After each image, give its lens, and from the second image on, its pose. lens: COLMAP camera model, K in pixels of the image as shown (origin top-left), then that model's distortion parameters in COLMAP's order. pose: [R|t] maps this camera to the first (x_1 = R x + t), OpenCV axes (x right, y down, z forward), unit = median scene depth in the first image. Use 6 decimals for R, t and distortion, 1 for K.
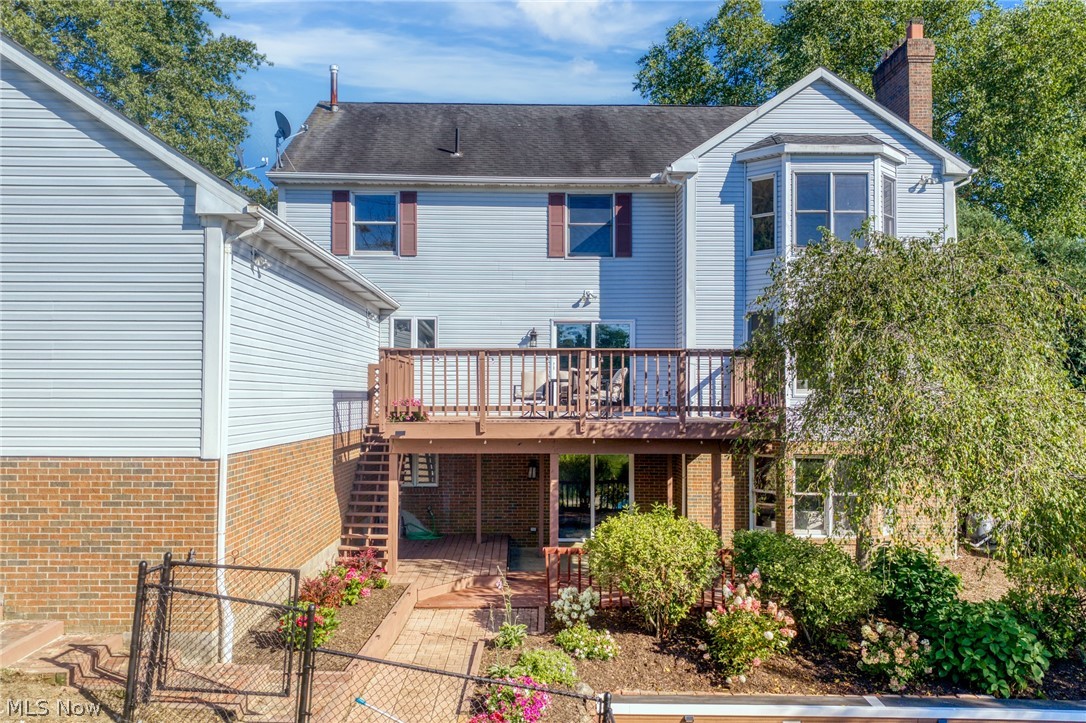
lens RADIAL K [[868.6, 0, 534.7], [0, 868.6, 363.4], [0, 0, 1]] dist [0.000514, -0.024325]
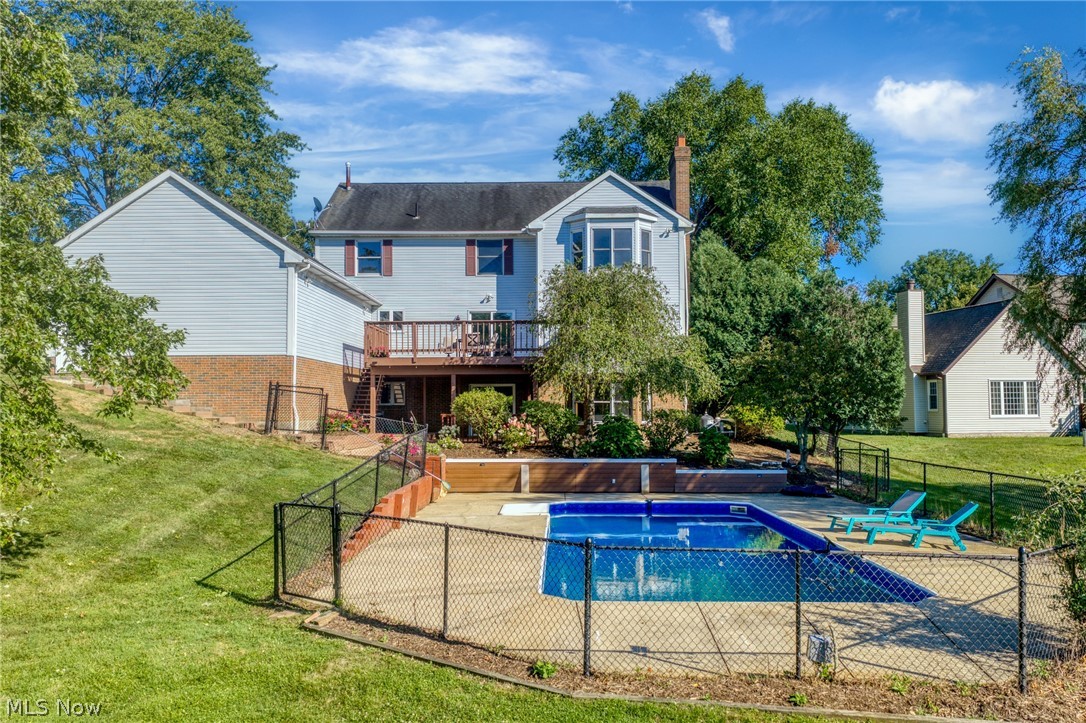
lens RADIAL K [[868.6, 0, 548.0], [0, 868.6, 360.5], [0, 0, 1]] dist [0.000514, -0.024325]
pose [[0.999620, -0.009592, -0.025828, 0.232071], [0.009086, 0.999766, -0.019643, 0.090263], [0.026011, 0.019401, 0.999473, -0.786169]]
